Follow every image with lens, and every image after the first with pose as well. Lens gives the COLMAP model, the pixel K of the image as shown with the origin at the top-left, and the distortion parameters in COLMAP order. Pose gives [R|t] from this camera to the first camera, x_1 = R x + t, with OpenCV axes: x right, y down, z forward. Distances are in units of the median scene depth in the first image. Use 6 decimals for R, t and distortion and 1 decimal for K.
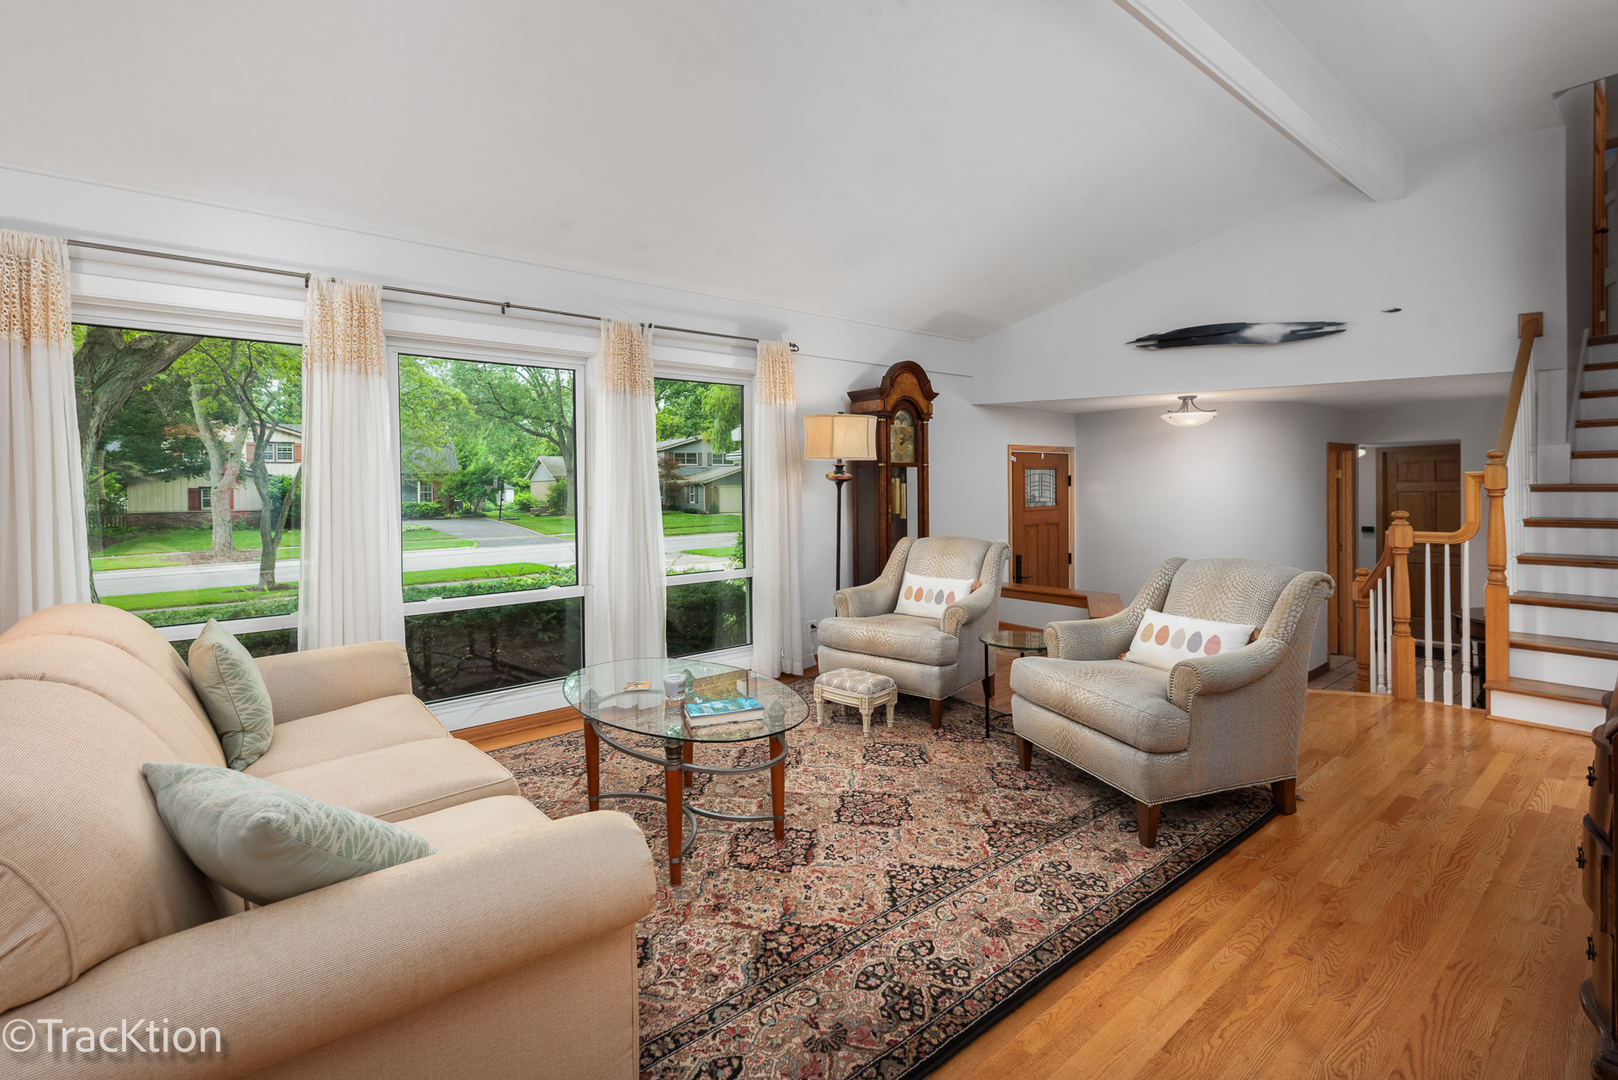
lens RADIAL K [[763.1, 0, 820.7], [0, 763.1, 498.6], [0, 0, 1]] dist [0.032431, -0.000733]
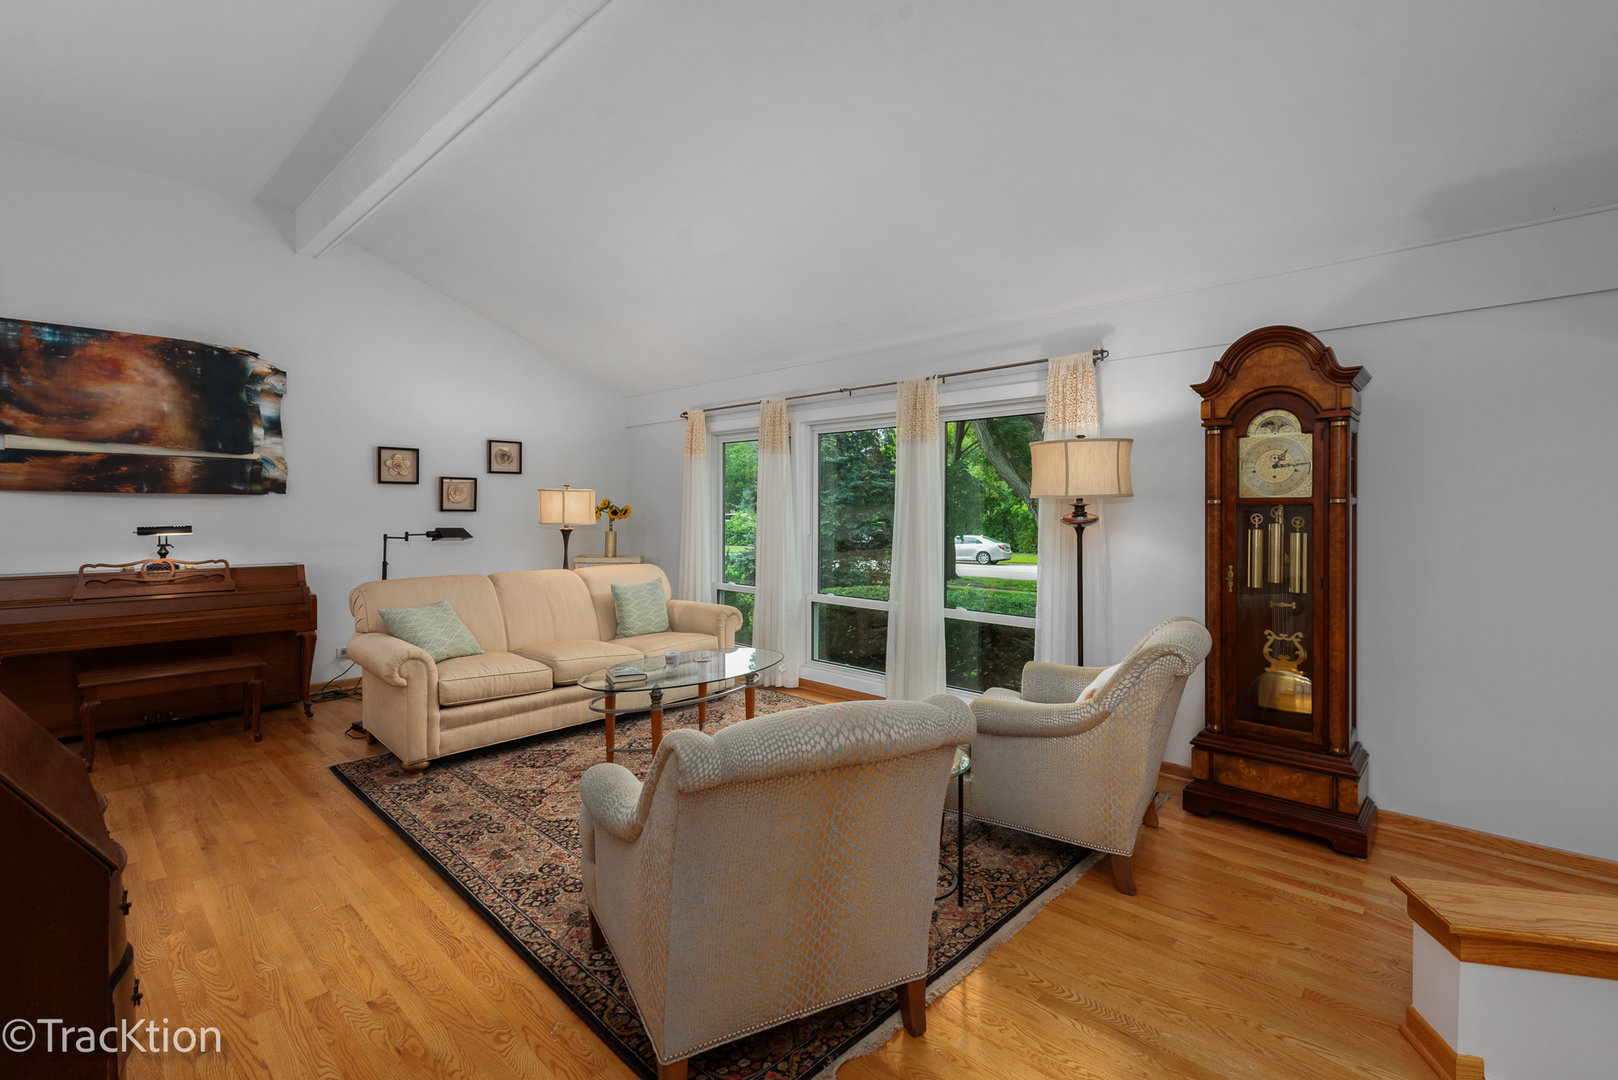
lens RADIAL K [[763.1, 0, 820.7], [0, 763.1, 498.6], [0, 0, 1]] dist [0.032431, -0.000733]
pose [[0.072517, 0.009952, -0.997317, 1.596304], [-0.017931, 0.999802, 0.008673, -0.107199], [0.997206, 0.017254, 0.072682, 1.406766]]
